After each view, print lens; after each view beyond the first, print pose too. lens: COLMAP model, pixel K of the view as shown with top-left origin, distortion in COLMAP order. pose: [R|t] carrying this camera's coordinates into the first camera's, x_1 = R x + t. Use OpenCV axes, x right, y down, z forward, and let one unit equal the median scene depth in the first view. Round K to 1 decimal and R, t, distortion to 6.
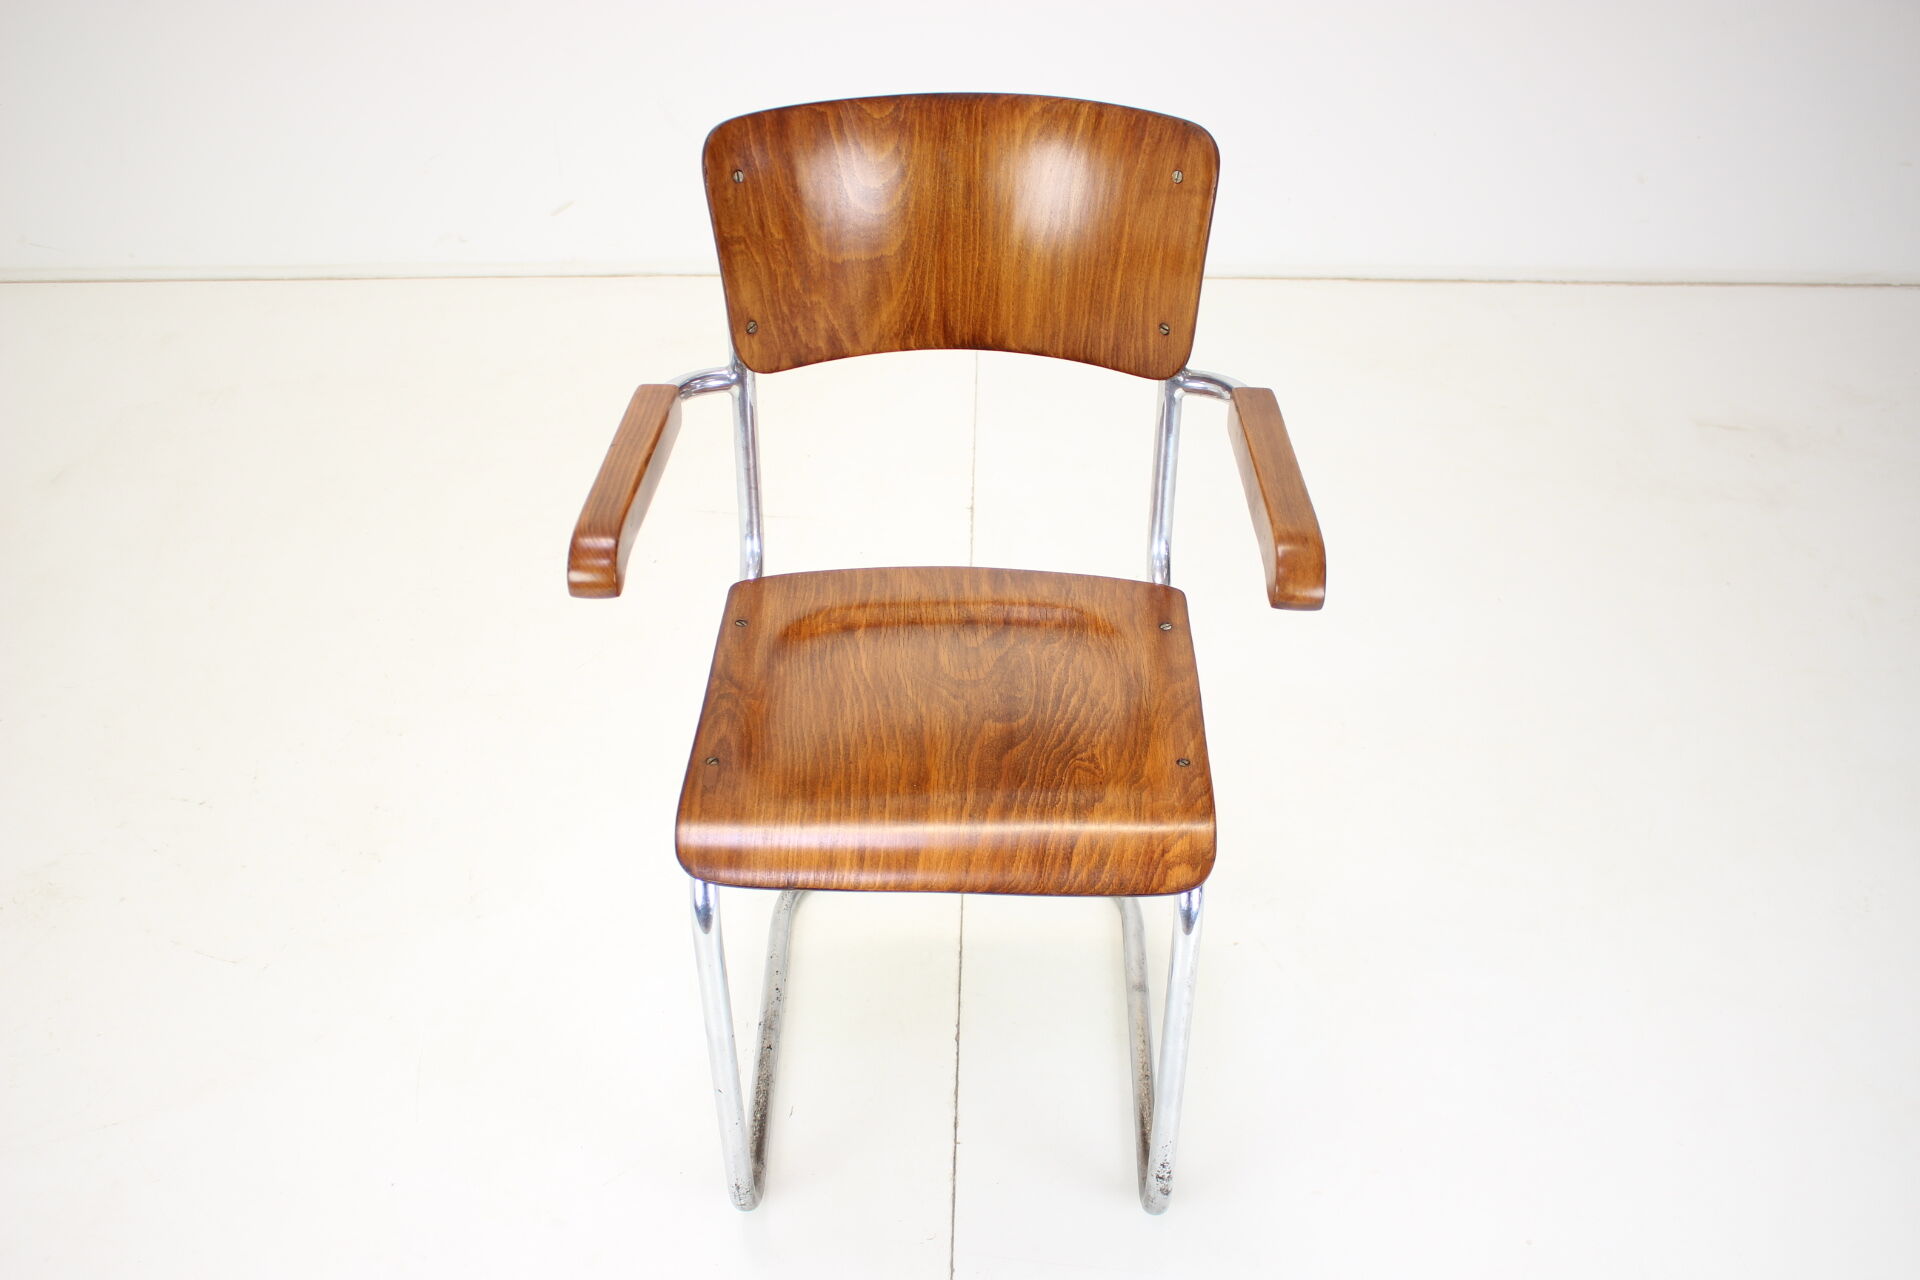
lens RADIAL K [[1873.5, 0, 949.1], [0, 1873.5, 640.7], [0, 0, 1]] dist [-0.080990, 0.000000]
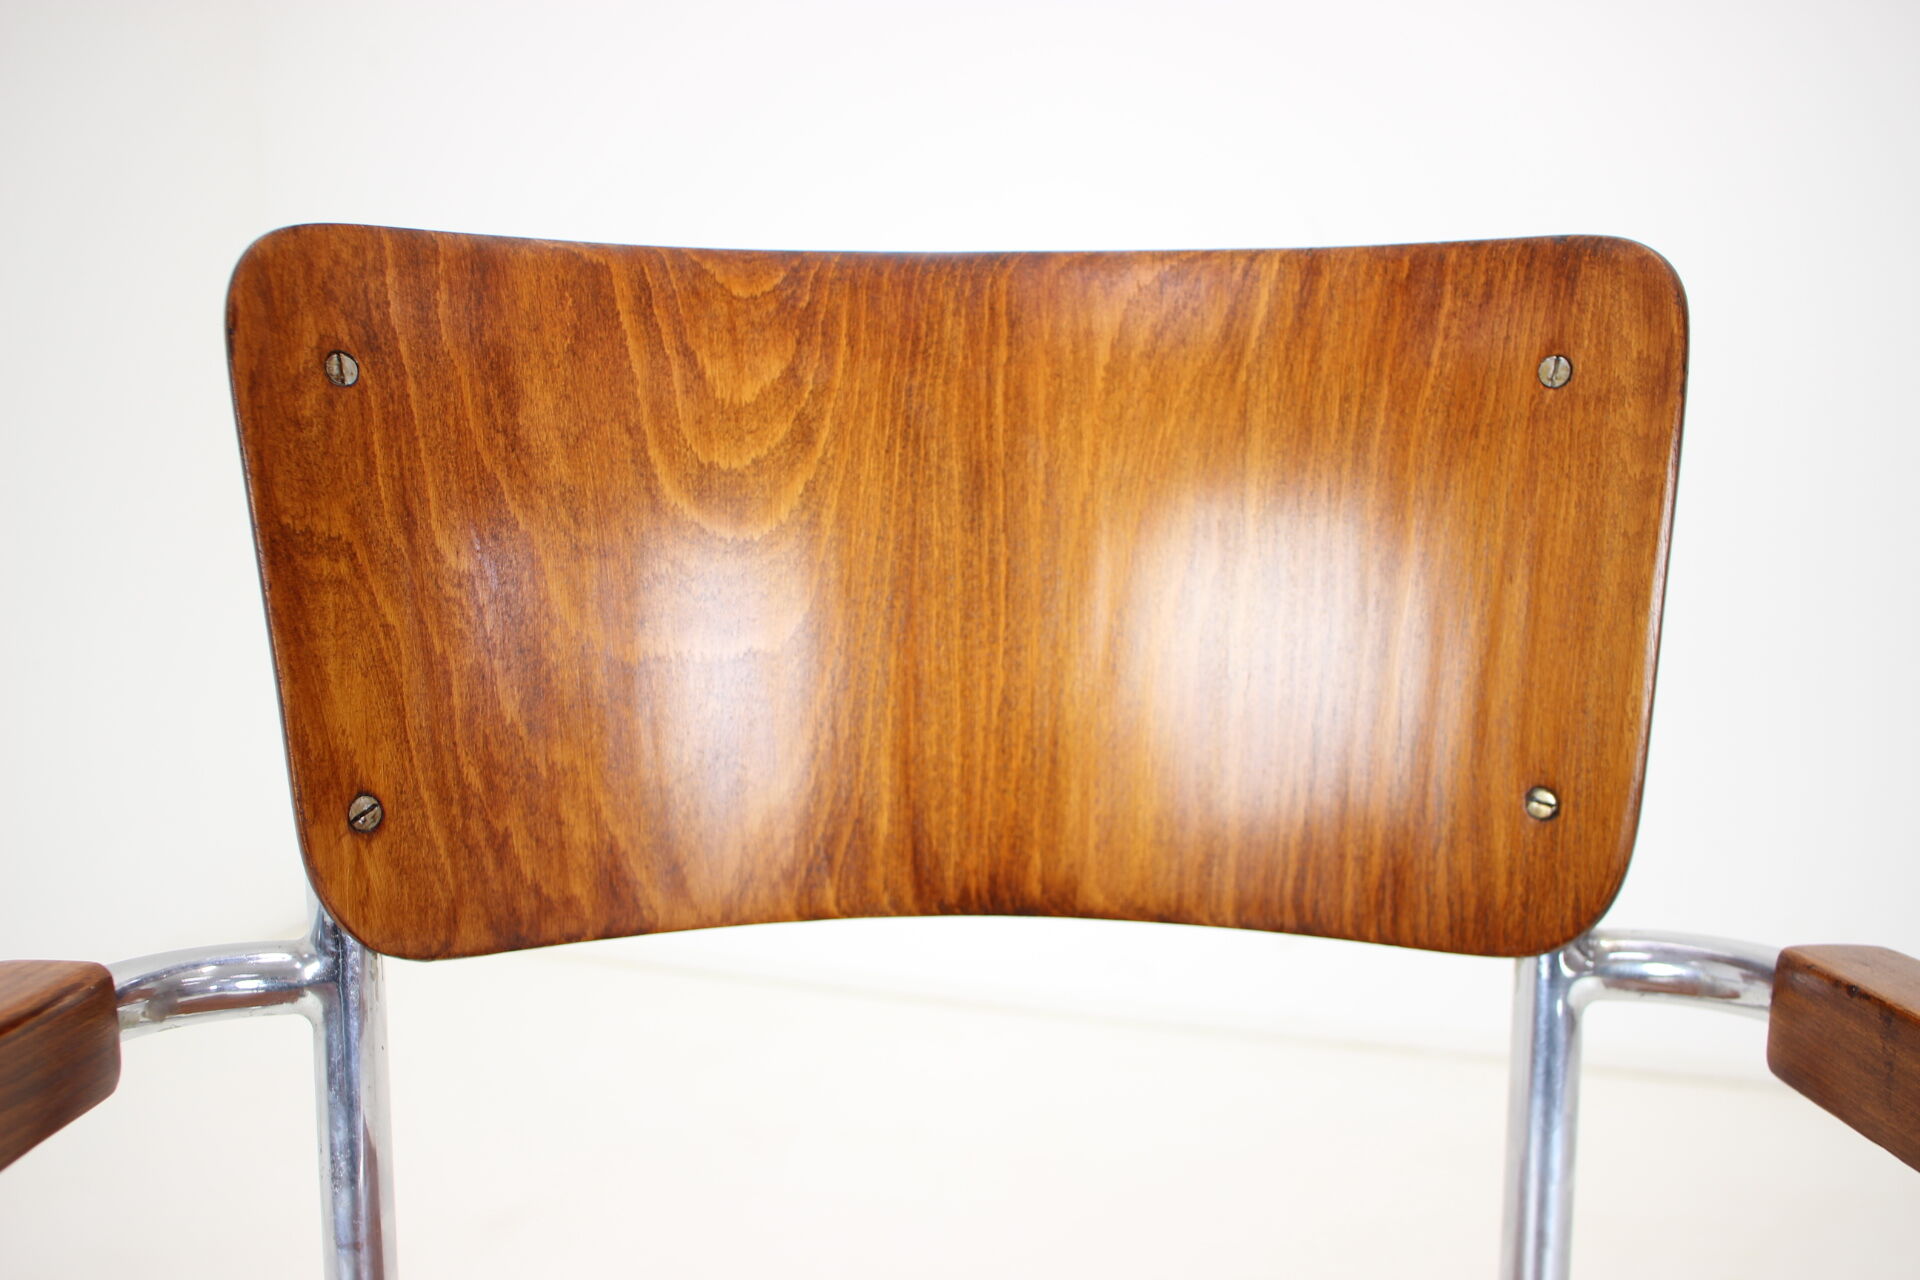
lens RADIAL K [[1709.7, 0, 948.8], [0, 1709.7, 659.9], [0, 0, 1]] dist [-0.121980, 0.037617]
pose [[0.998755, -0.005936, 0.049531, -0.013070], [0.027280, 0.896273, -0.442663, -0.052375], [-0.041766, 0.443464, 0.895319, 0.702090]]
